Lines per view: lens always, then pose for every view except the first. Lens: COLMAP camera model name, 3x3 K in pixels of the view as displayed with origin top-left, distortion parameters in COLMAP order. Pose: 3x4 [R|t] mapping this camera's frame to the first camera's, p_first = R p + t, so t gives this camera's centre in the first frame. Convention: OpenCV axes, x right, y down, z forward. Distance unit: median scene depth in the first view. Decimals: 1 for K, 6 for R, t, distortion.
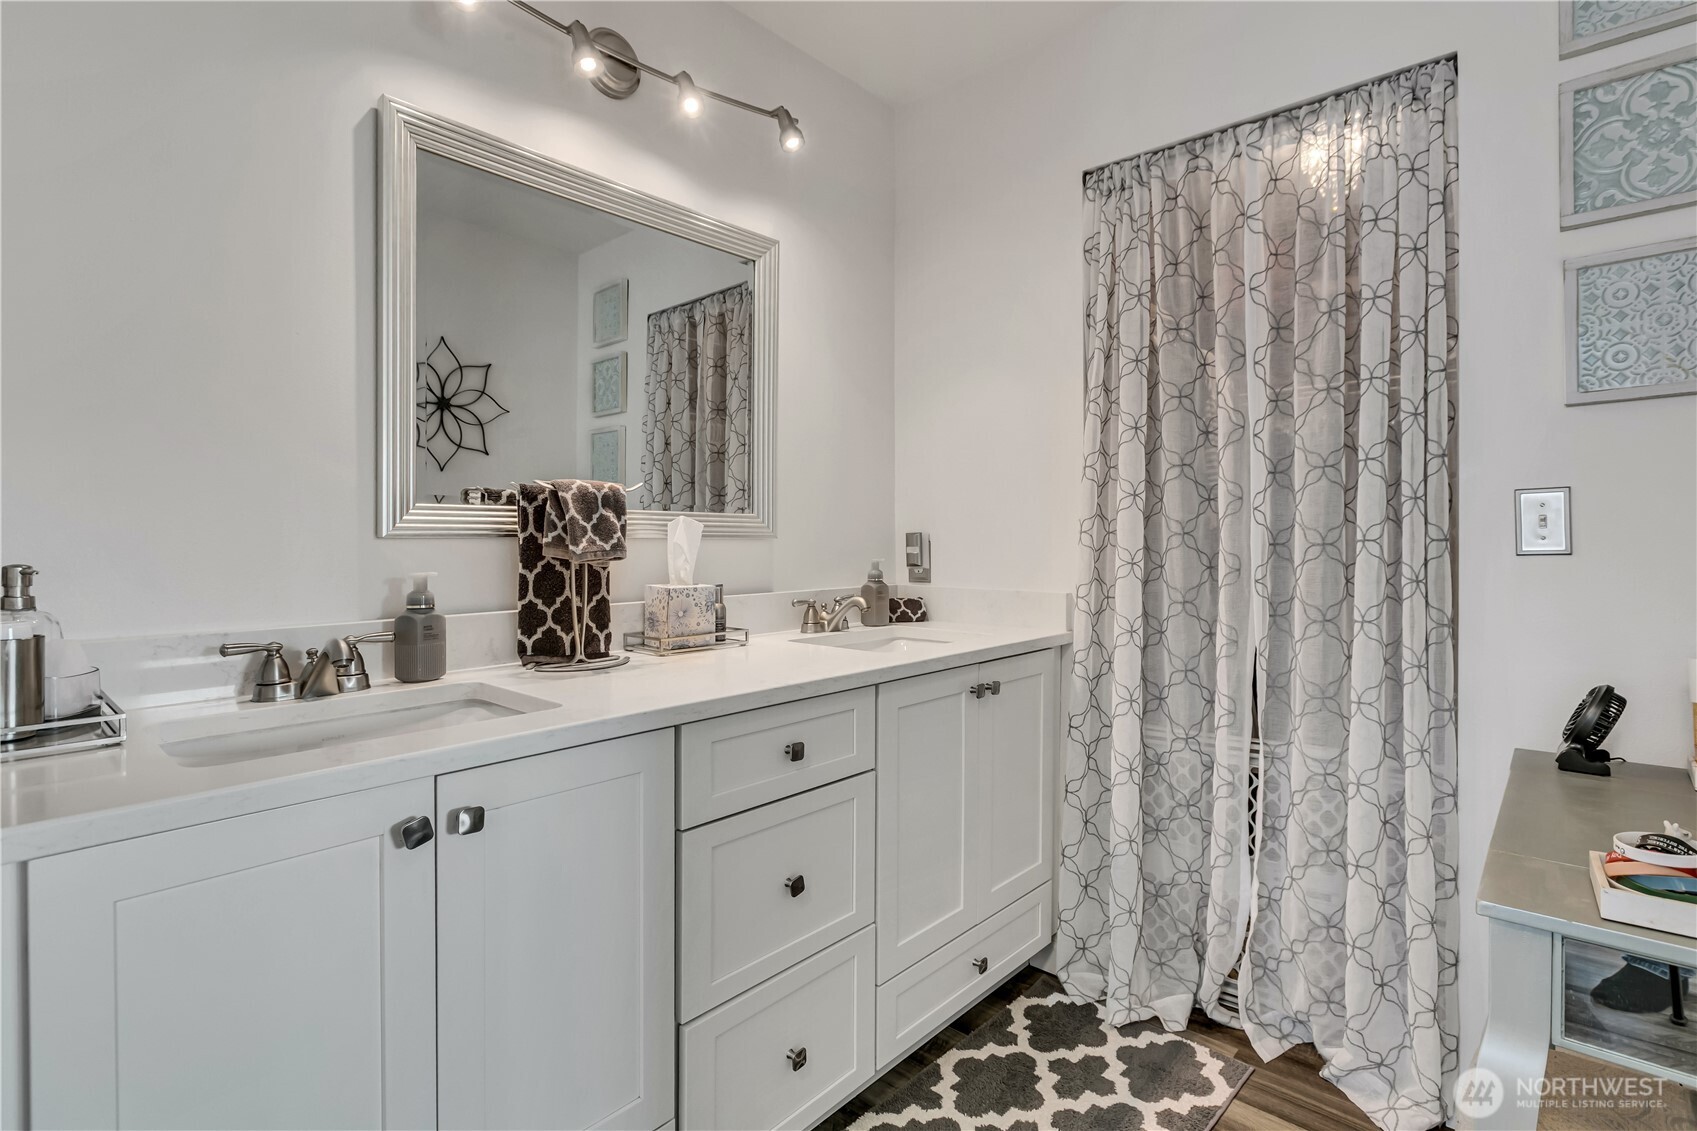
lens RADIAL K [[797.4, 0, 853.2], [0, 797.4, 539.5], [0, 0, 1]] dist [-0.000934, -0.000639]
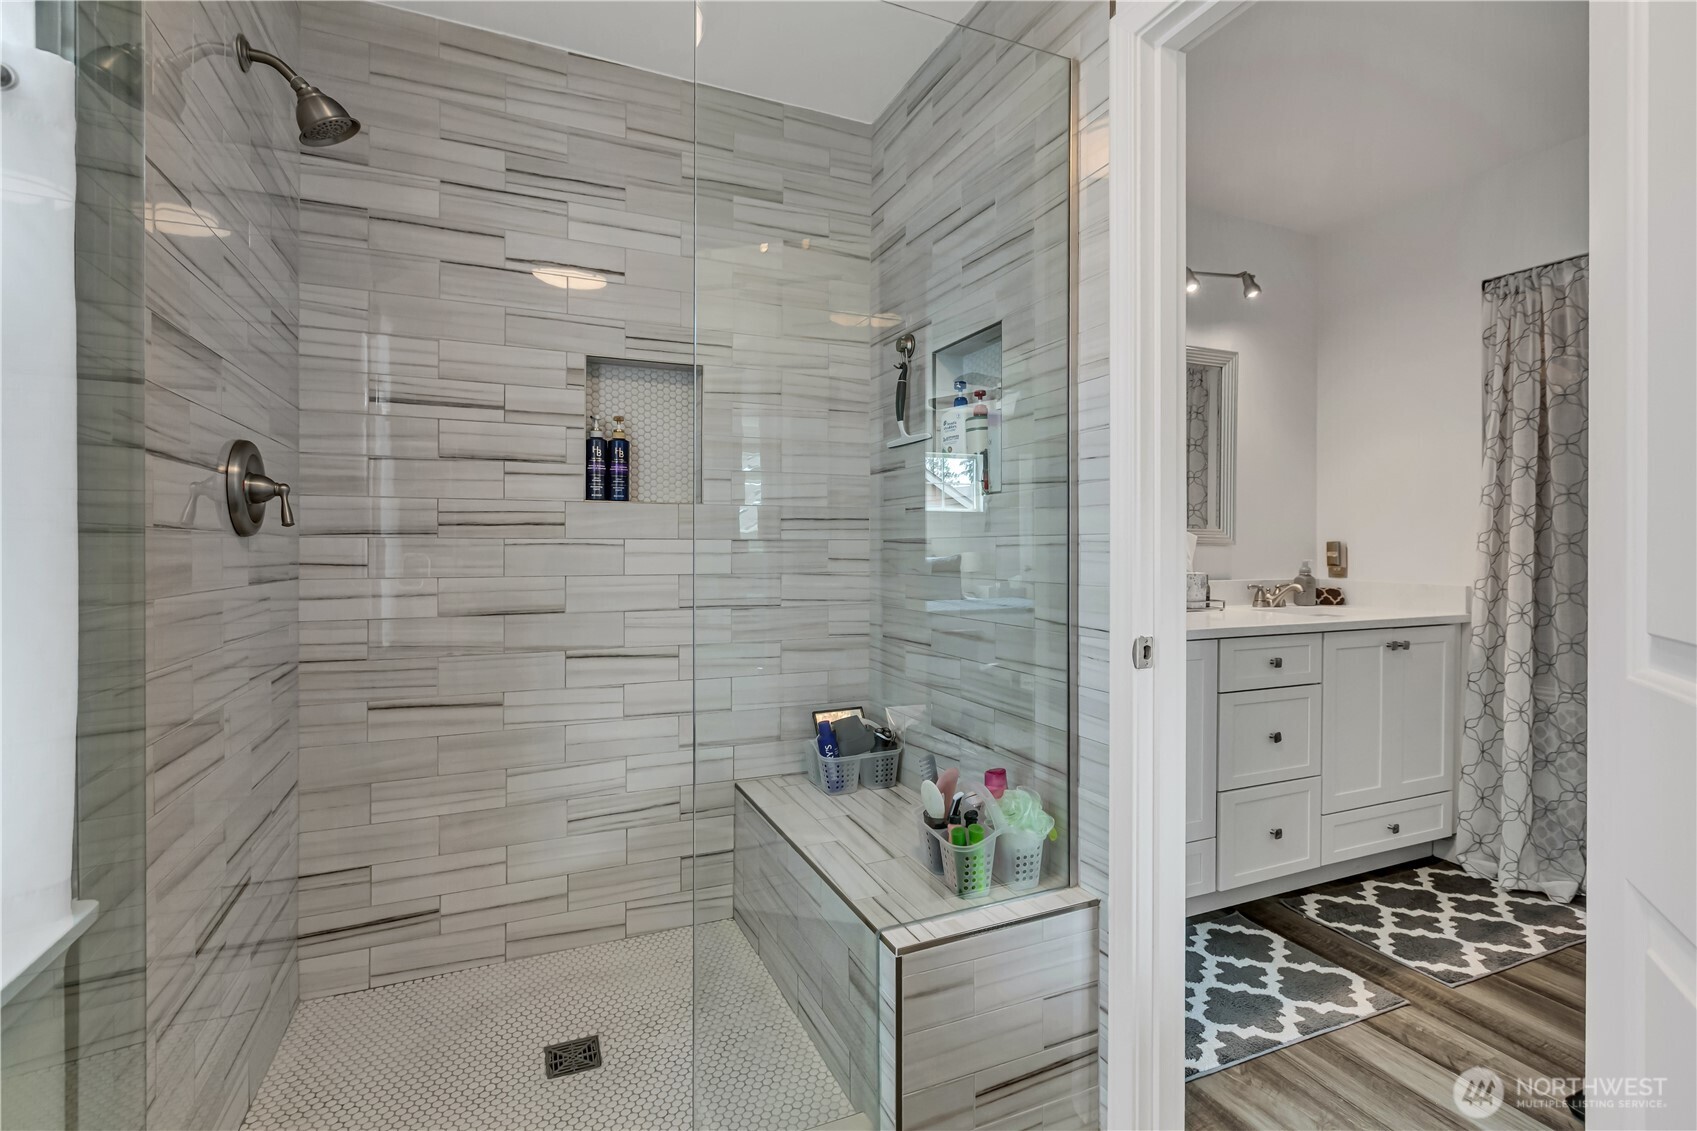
lens RADIAL K [[797.4, 0, 853.2], [0, 797.4, 539.5], [0, 0, 1]] dist [-0.000934, -0.000639]
pose [[0.915790, 0.005525, -0.401619, -0.160724], [-0.008462, 0.999949, -0.005539, 0.003467], [0.401568, 0.008471, 0.915790, -0.733476]]
